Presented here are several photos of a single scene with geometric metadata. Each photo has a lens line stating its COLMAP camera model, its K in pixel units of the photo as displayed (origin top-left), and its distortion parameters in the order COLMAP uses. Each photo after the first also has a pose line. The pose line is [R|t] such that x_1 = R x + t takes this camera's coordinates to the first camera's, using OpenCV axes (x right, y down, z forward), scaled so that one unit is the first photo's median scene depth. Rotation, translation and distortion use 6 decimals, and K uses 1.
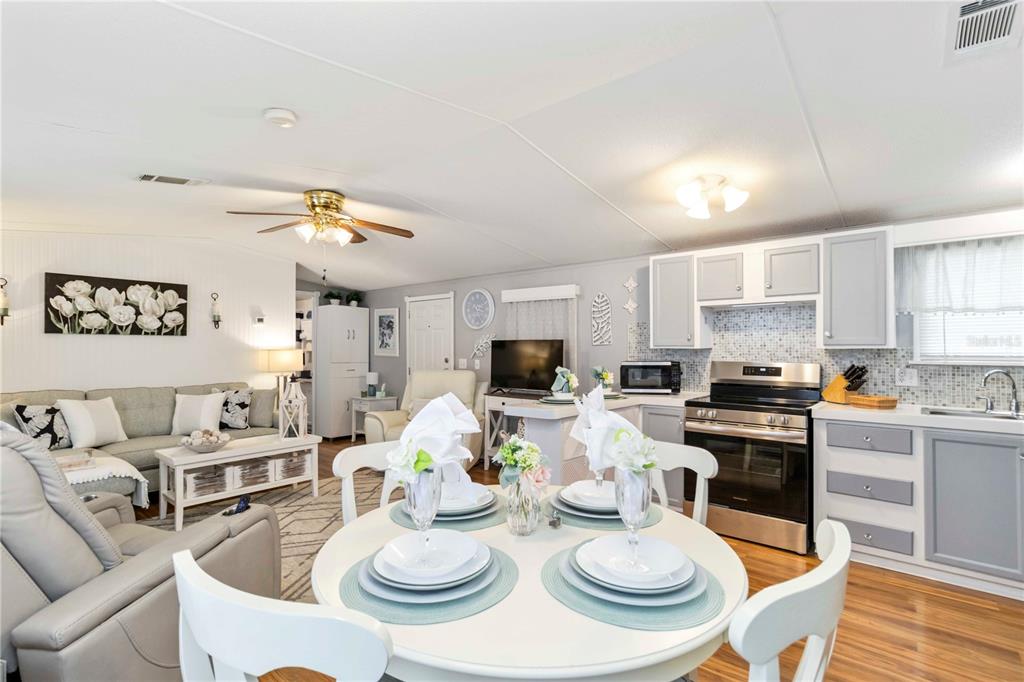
lens RADIAL K [[482.7, 0, 508.6], [0, 482.7, 345.2], [0, 0, 1]] dist [-0.001385, 0.000198]
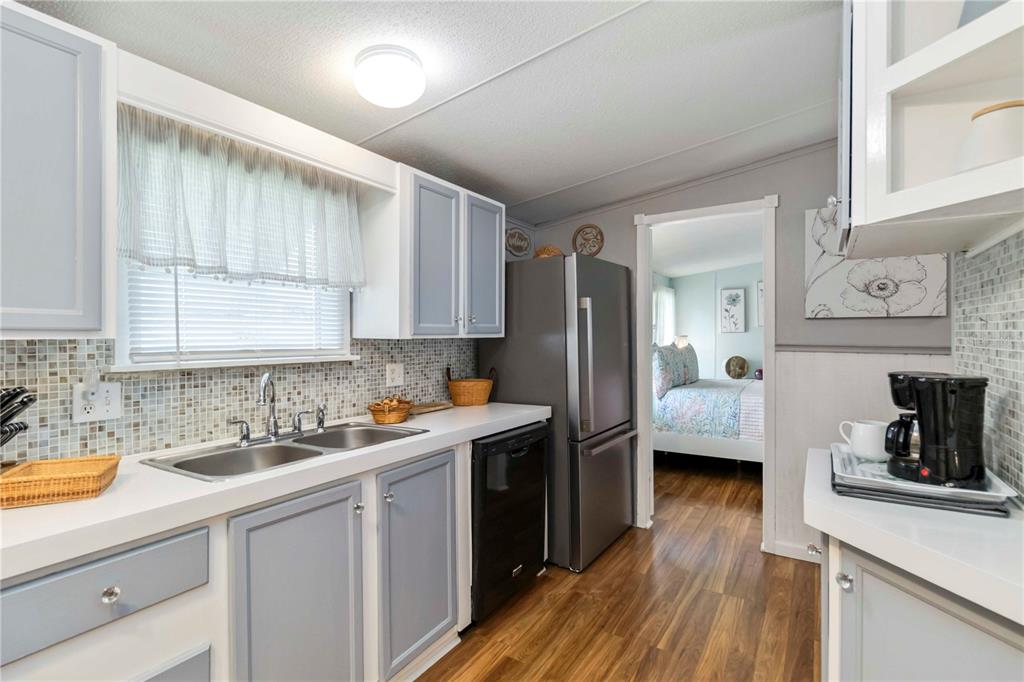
lens RADIAL K [[482.7, 0, 517.5], [0, 482.7, 339.6], [0, 0, 1]] dist [-0.001385, 0.000198]
pose [[-0.145311, -0.006224, 0.989366, 0.257728], [-0.004272, 0.999975, 0.005663, 0.002612], [-0.989377, -0.003404, -0.145334, 0.551376]]
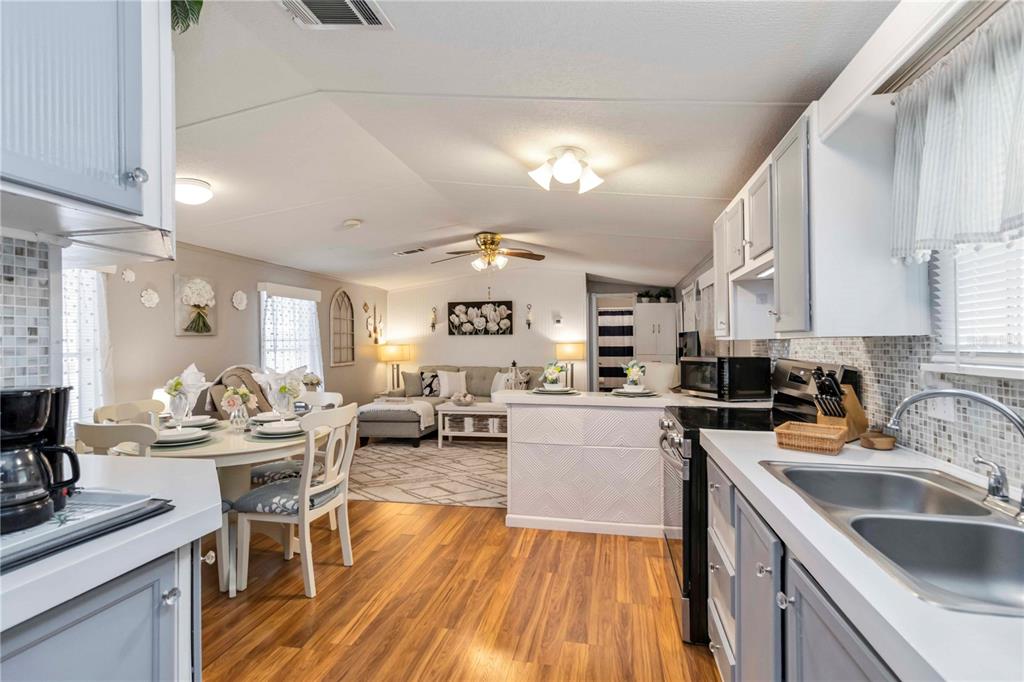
lens RADIAL K [[482.7, 0, 511.9], [0, 482.7, 341.7], [0, 0, 1]] dist [-0.001385, 0.000198]
pose [[0.476072, -0.006626, -0.879381, 0.846268], [0.012763, 0.999918, -0.000624, 0.005486], [0.879314, -0.010927, 0.476117, 0.353420]]
